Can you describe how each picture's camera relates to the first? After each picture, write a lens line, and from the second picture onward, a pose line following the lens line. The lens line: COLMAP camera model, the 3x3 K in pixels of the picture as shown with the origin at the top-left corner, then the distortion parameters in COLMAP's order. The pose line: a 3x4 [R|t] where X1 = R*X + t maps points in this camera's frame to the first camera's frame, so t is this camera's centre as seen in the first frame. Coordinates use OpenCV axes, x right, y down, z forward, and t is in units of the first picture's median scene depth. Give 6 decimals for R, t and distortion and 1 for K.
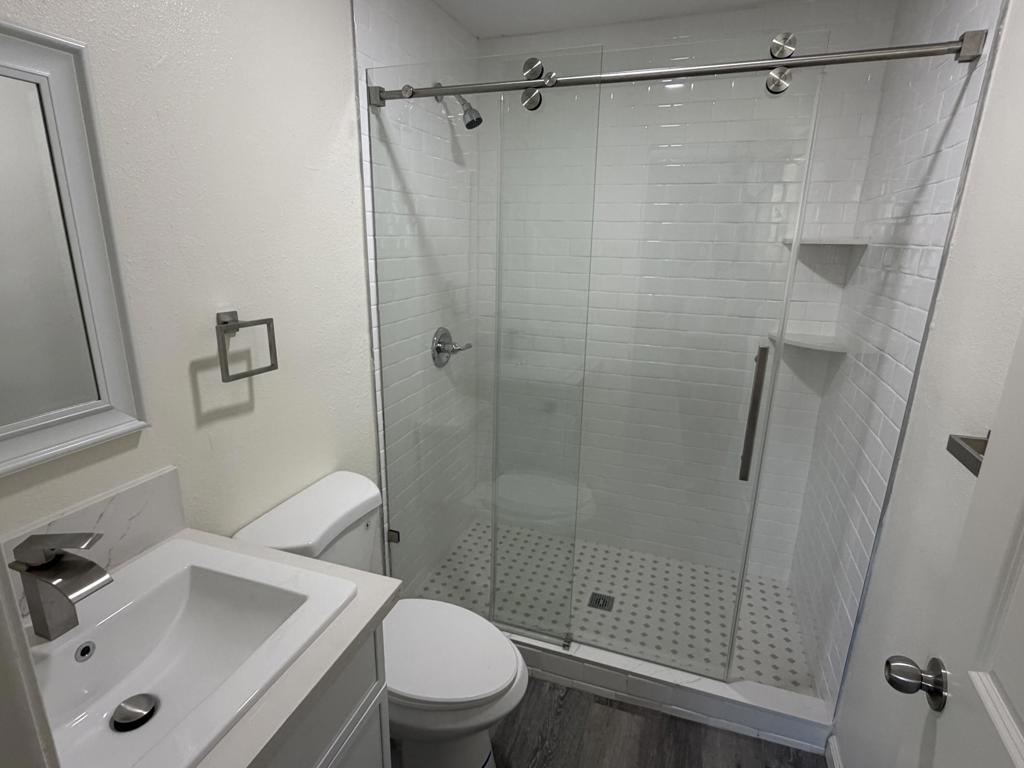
lens RADIAL K [[517.7, 0, 512.0], [0, 517.7, 384.0], [0, 0, 1]] dist [-0.000297, -0.000078]
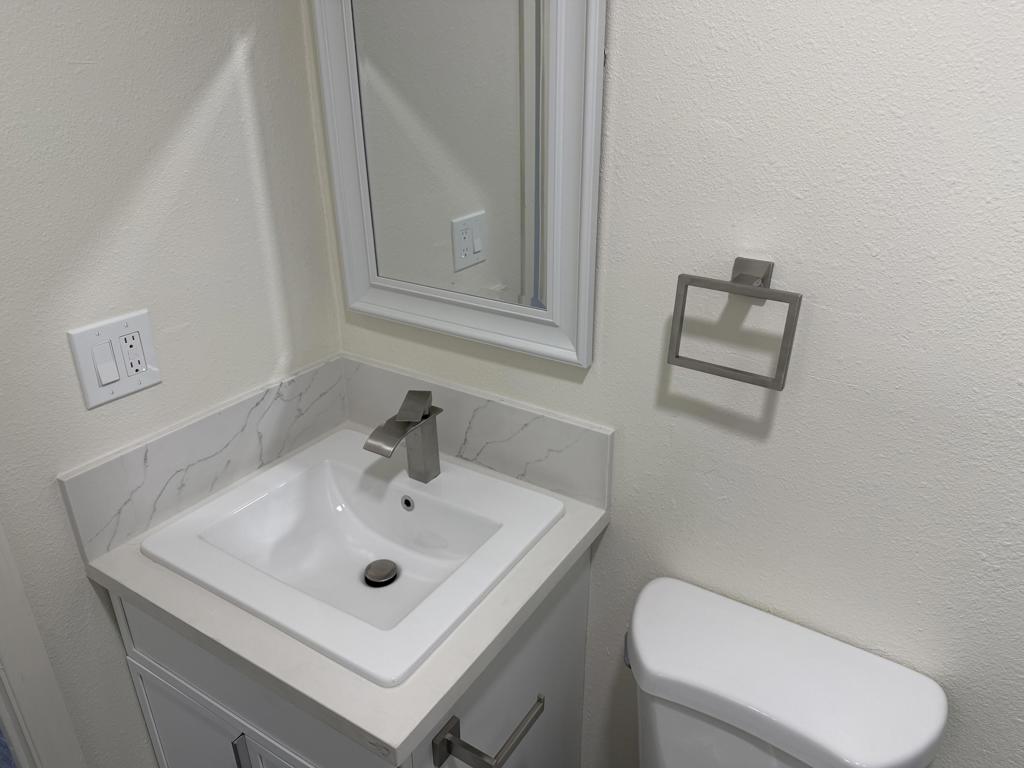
lens RADIAL K [[720.1, 0, 512.0], [0, 720.1, 384.0], [0, 0, 1]] dist [0.001579, 0.000174]
pose [[-0.240138, 0.393690, -0.887323, 0.307944], [-0.257079, 0.855642, 0.449207, -0.360151], [0.936079, 0.335983, -0.104263, 1.025976]]
